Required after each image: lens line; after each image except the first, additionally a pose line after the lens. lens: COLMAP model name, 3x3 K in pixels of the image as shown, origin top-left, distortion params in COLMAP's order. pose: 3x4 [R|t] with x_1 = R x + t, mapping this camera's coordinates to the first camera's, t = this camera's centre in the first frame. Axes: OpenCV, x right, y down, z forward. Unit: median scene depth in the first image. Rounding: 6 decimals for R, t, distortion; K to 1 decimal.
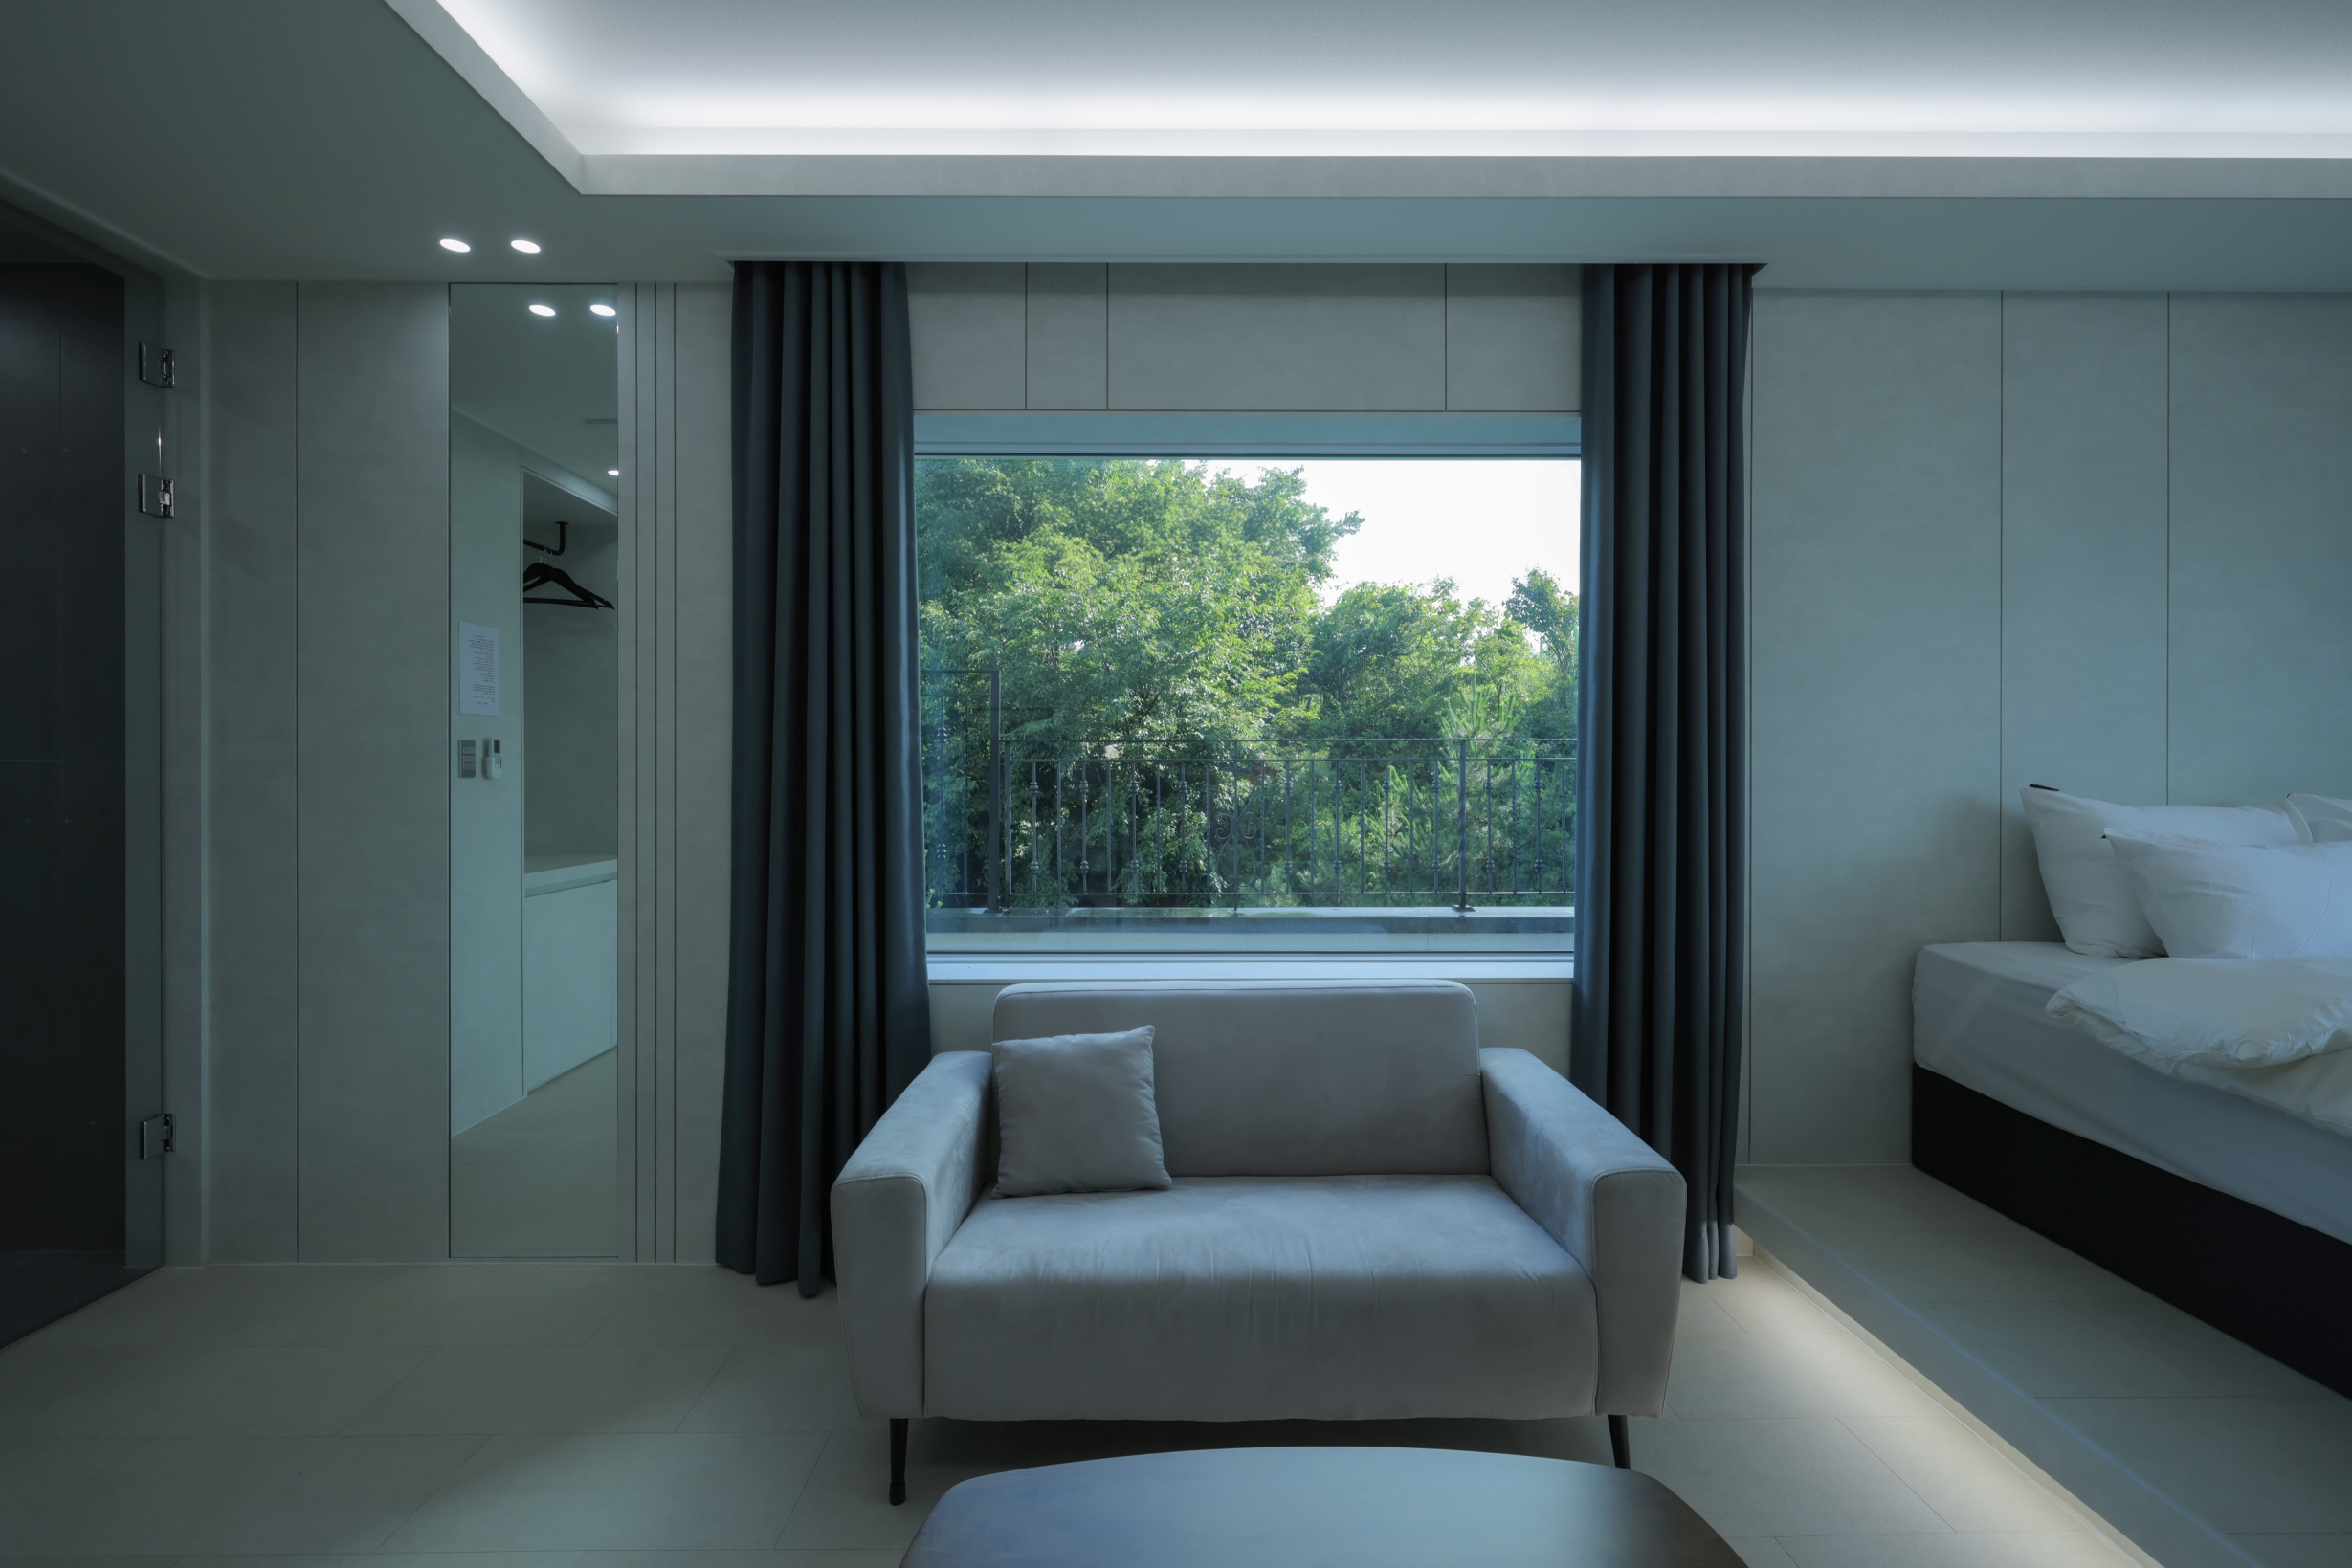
lens RADIAL K [[1087.2, 0, 1160.8], [0, 1087.2, 776.0], [0, 0, 1]] dist [-0.001232, -0.000582]
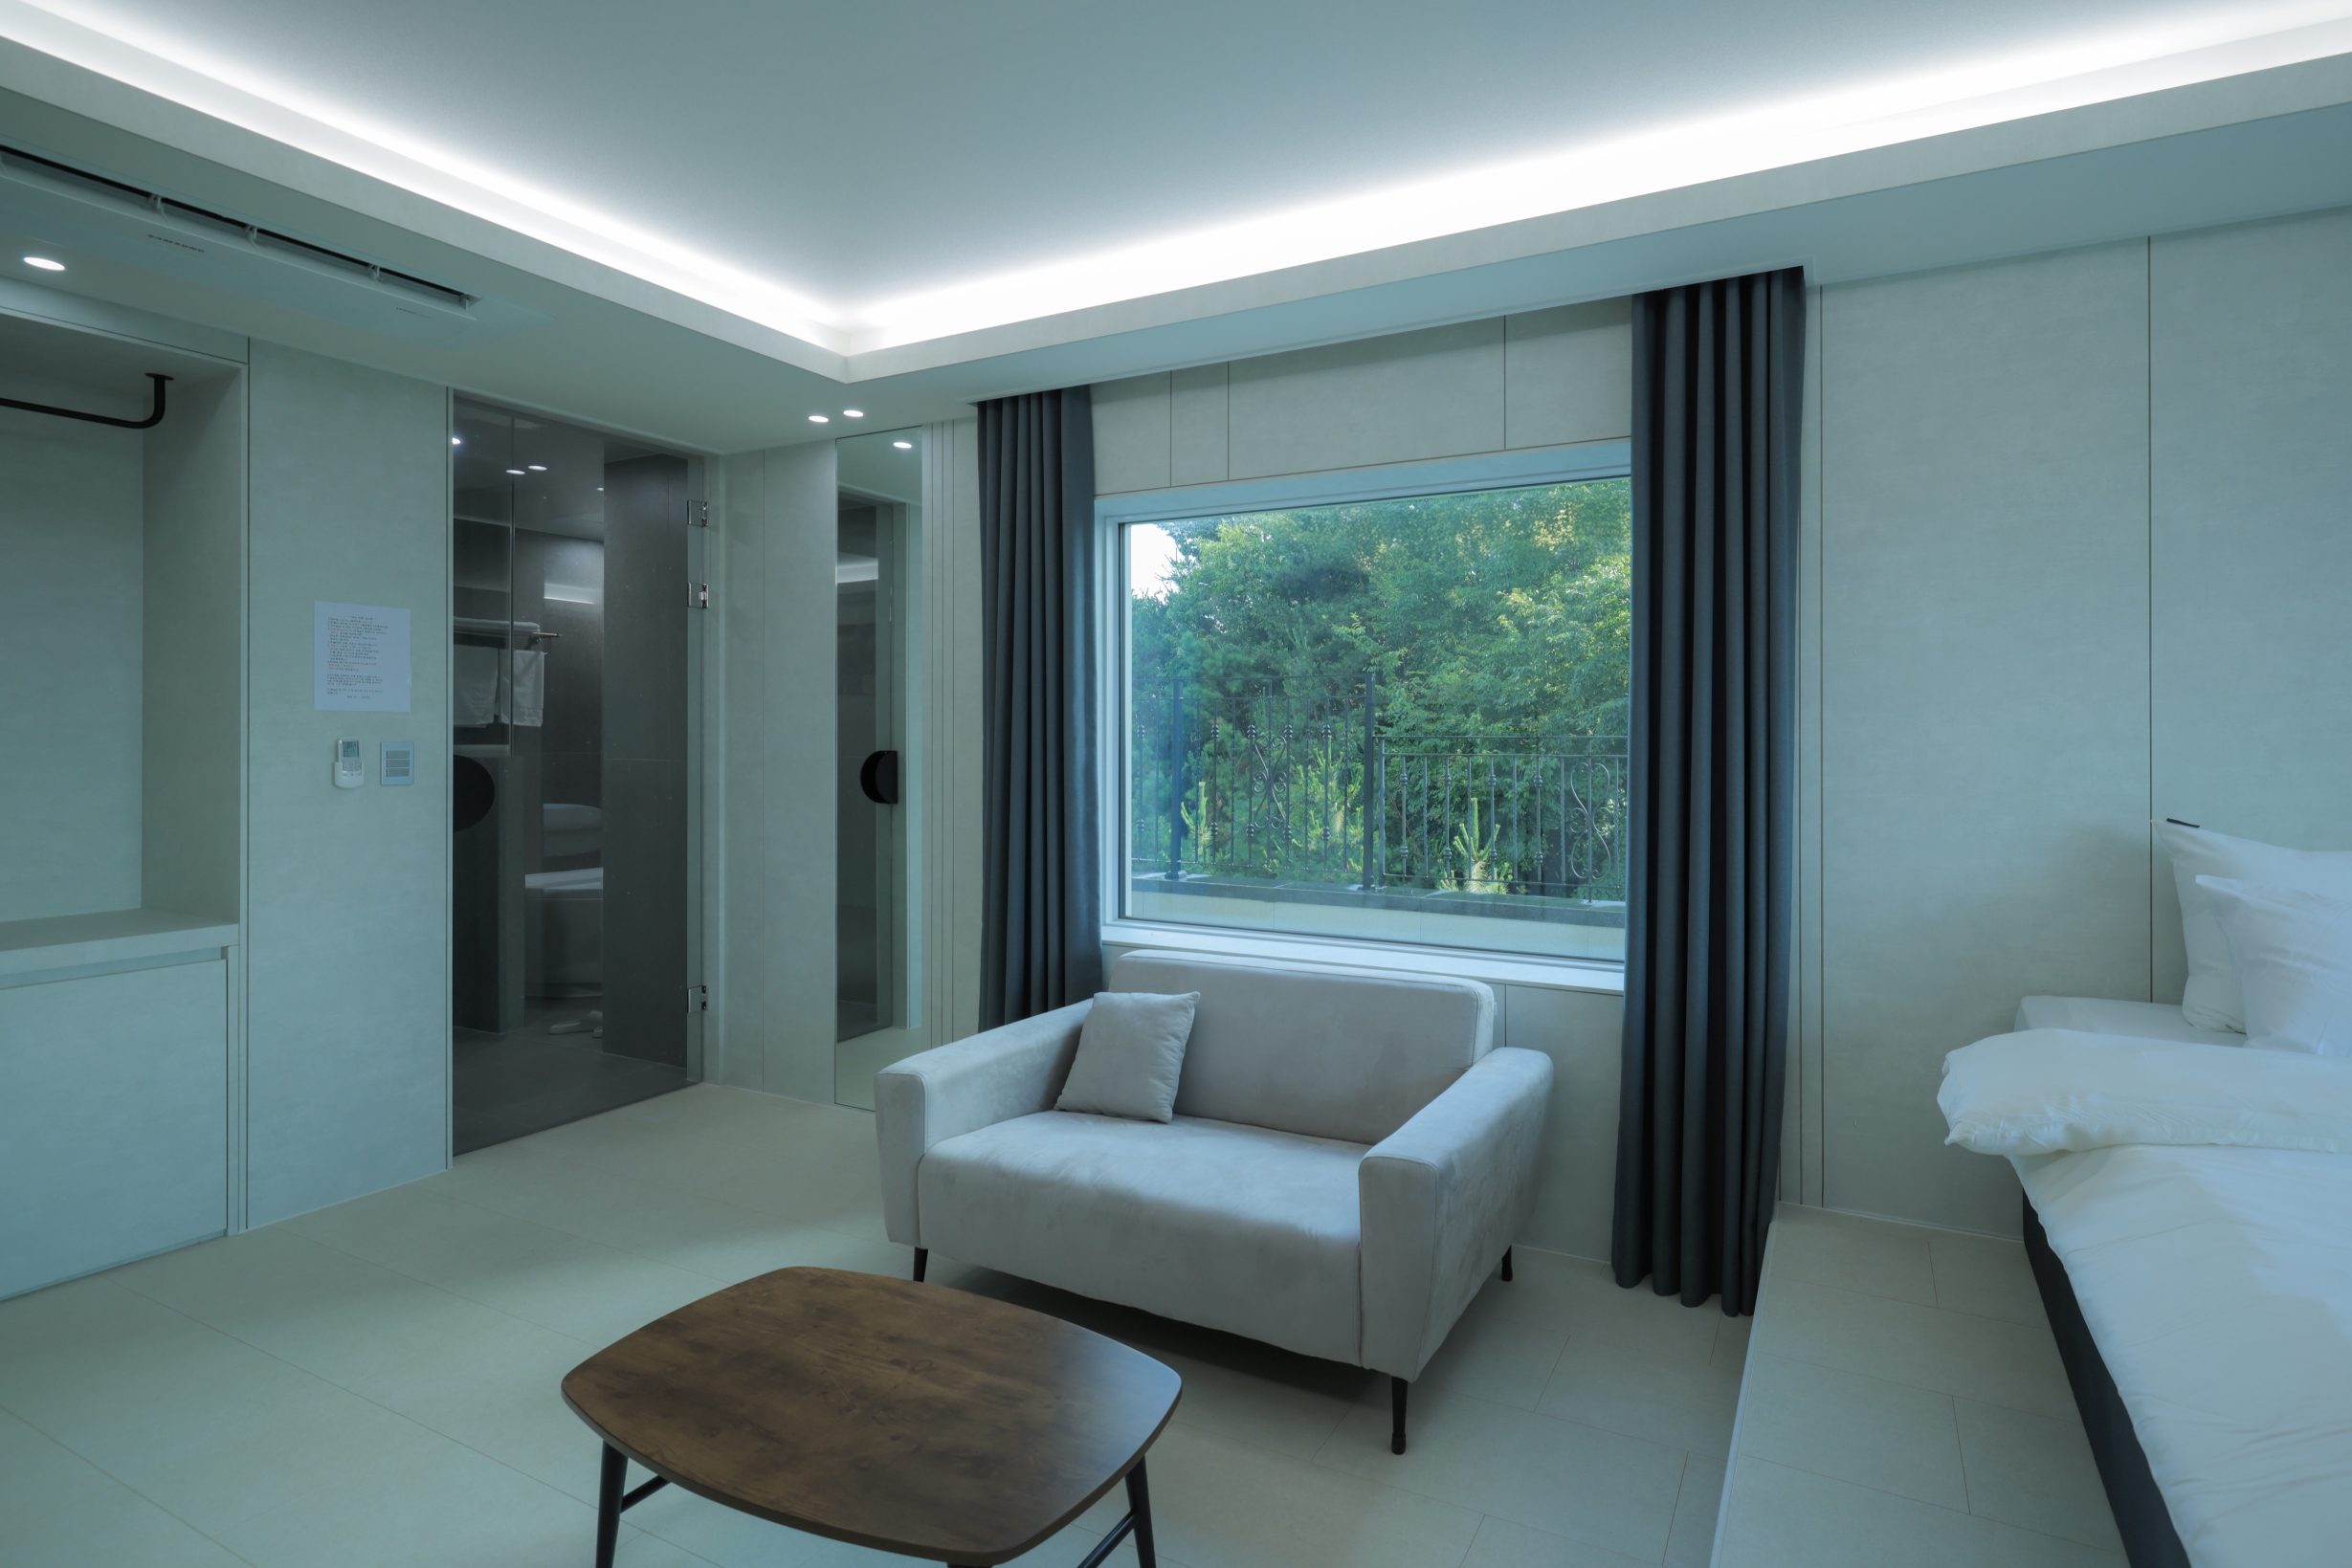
lens RADIAL K [[988.8, 0, 1190.3], [0, 988.8, 759.7], [0, 0, 1]] dist [-0.003967, 0.000744]
pose [[0.908992, 0.007387, -0.416747, 0.381291], [-0.007629, 0.999970, 0.001085, -0.028971], [0.416743, 0.002193, 0.909022, -0.013328]]
